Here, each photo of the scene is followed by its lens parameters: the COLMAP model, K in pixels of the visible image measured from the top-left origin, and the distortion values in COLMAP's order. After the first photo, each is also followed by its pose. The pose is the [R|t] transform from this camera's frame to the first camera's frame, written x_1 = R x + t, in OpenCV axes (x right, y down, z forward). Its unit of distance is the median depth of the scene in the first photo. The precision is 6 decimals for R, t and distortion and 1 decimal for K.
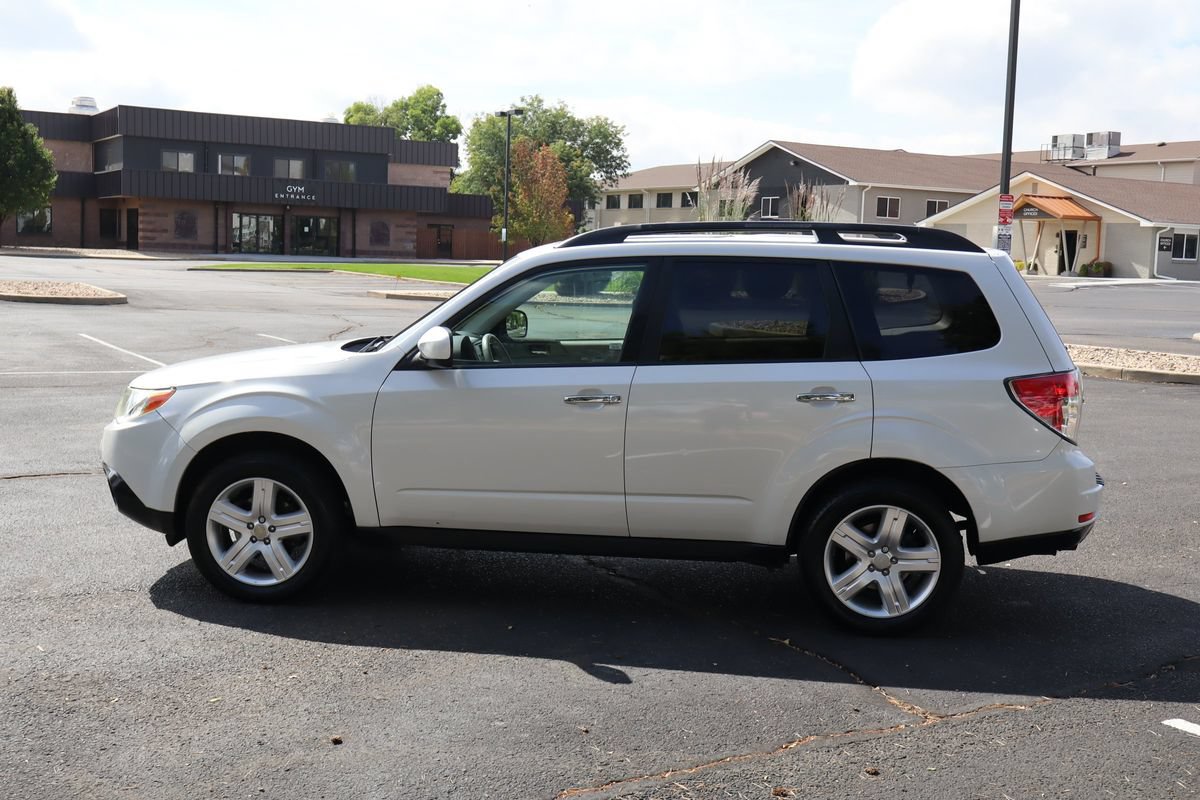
lens RADIAL K [[1390.2, 0, 600.0], [0, 1390.2, 400.0], [0, 0, 1]] dist [0.007566, -0.005001]
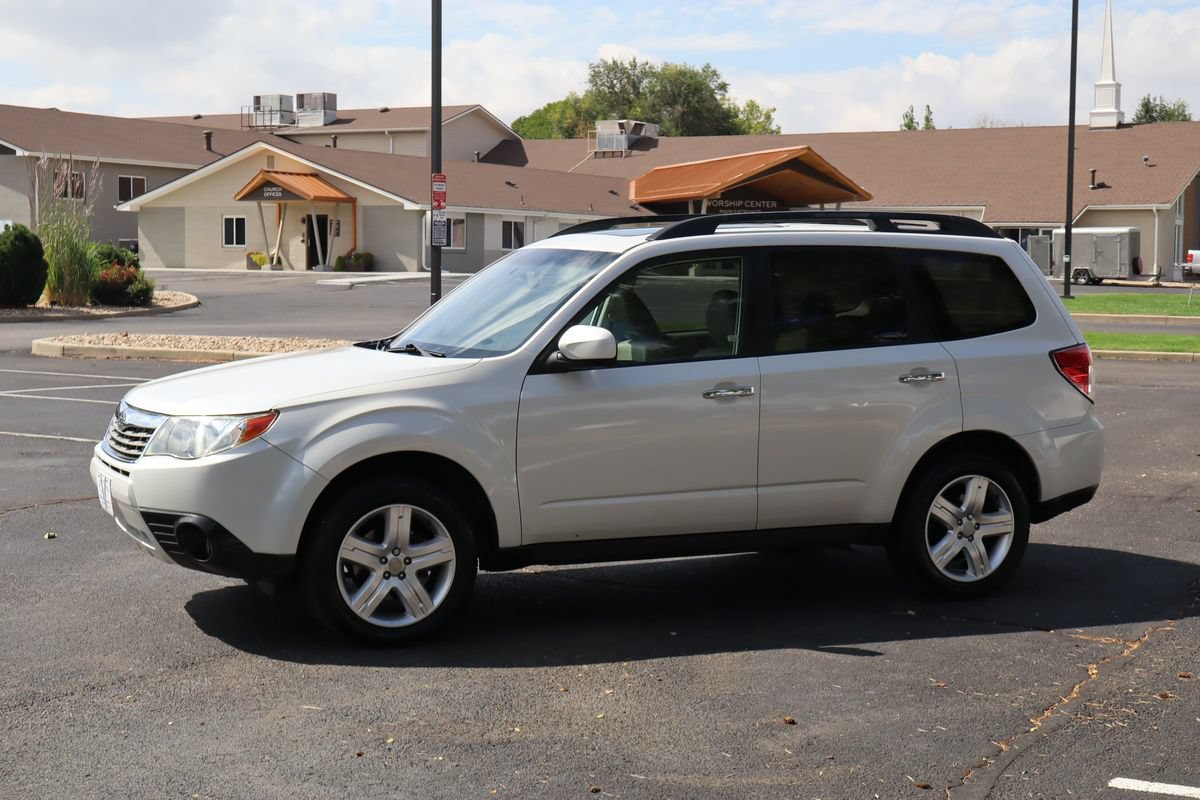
lens RADIAL K [[1834.7, 0, 600.0], [0, 1834.7, 400.0], [0, 0, 1]] dist [0.041248, 0.046448]
pose [[0.865495, -0.059131, 0.497416, -0.704888], [0.069672, 0.997566, -0.002641, 0.001852], [-0.496049, 0.036941, 0.867508, -0.080264]]
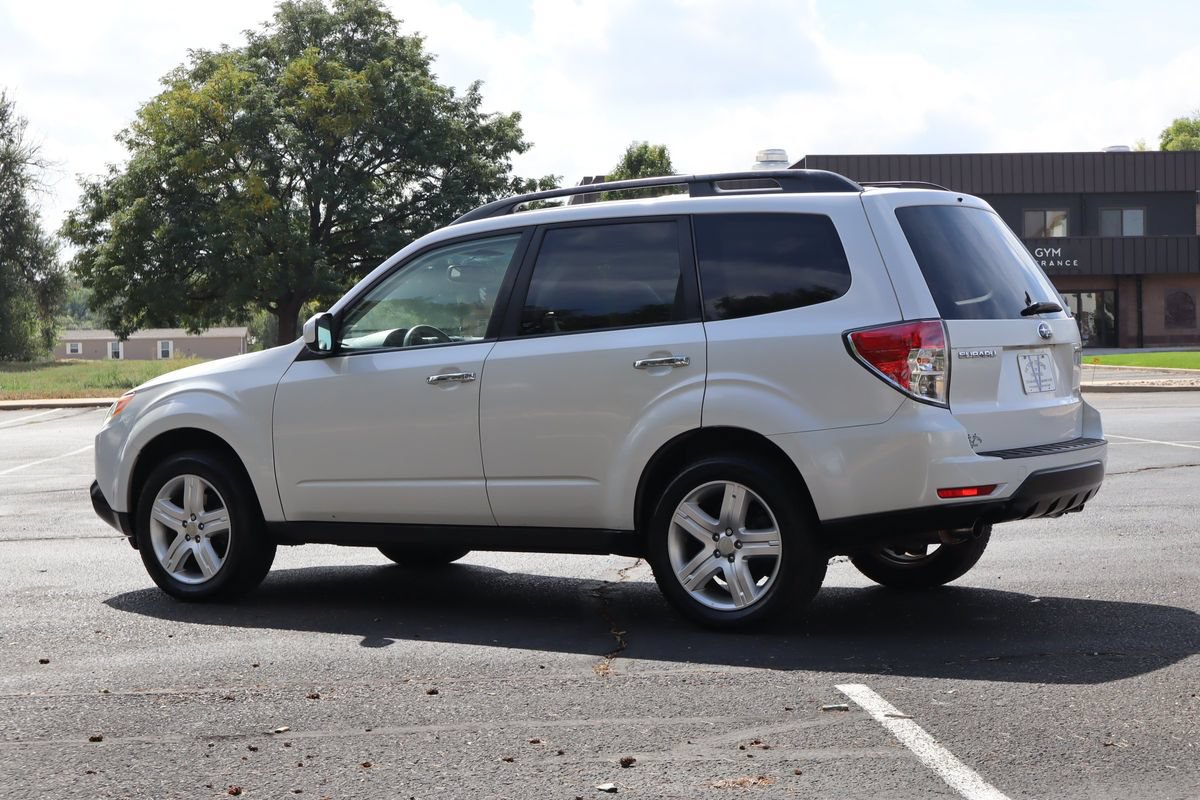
lens RADIAL K [[2142.0, 0, 600.0], [0, 2142.0, 400.0], [0, 0, 1]] dist [0.017720, 0.025939]
pose [[0.886340, -0.041125, -0.461206, 0.731436], [0.000324, 0.996103, -0.088199, 0.137922], [0.463036, 0.078025, 0.882899, -0.234161]]
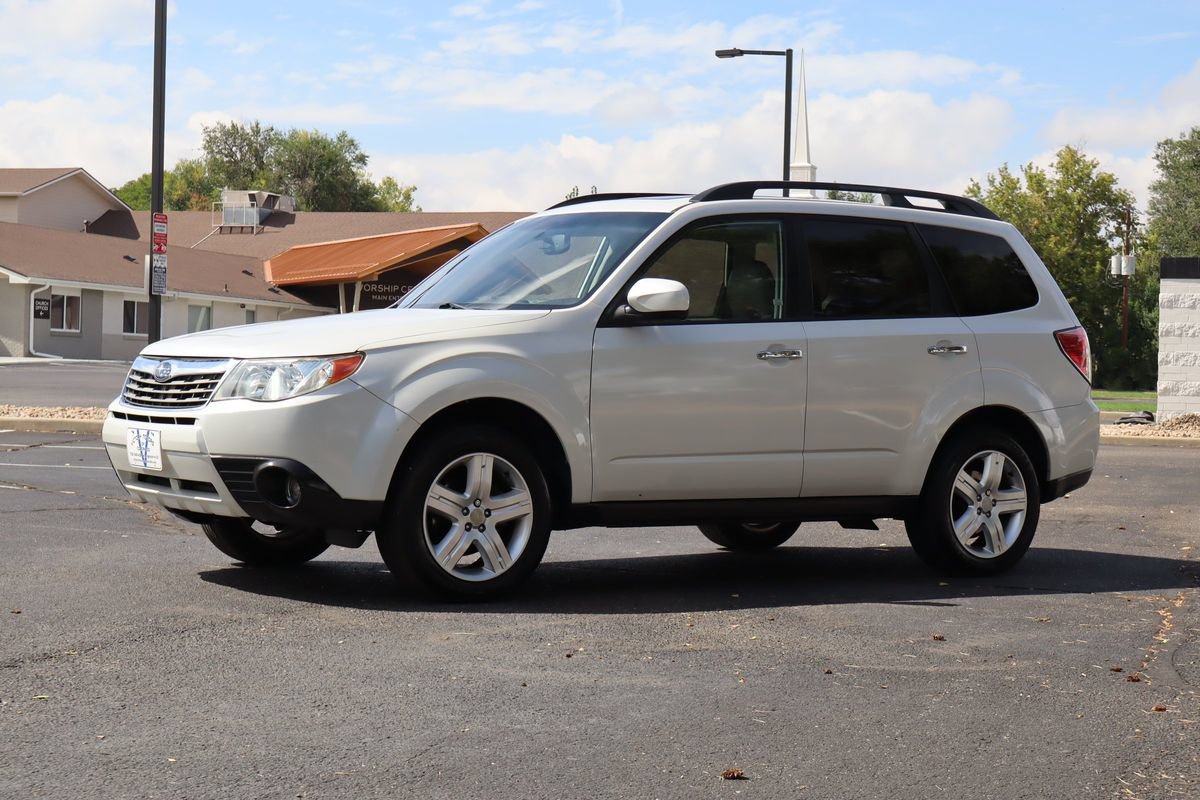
lens RADIAL K [[2142.0, 0, 600.0], [0, 2142.0, 400.0], [0, 0, 1]] dist [0.017720, 0.025939]
pose [[0.756378, -0.019935, 0.653831, -1.042806], [0.069334, 0.996348, -0.049831, 0.093679], [-0.650450, 0.083024, 0.754998, -0.046470]]
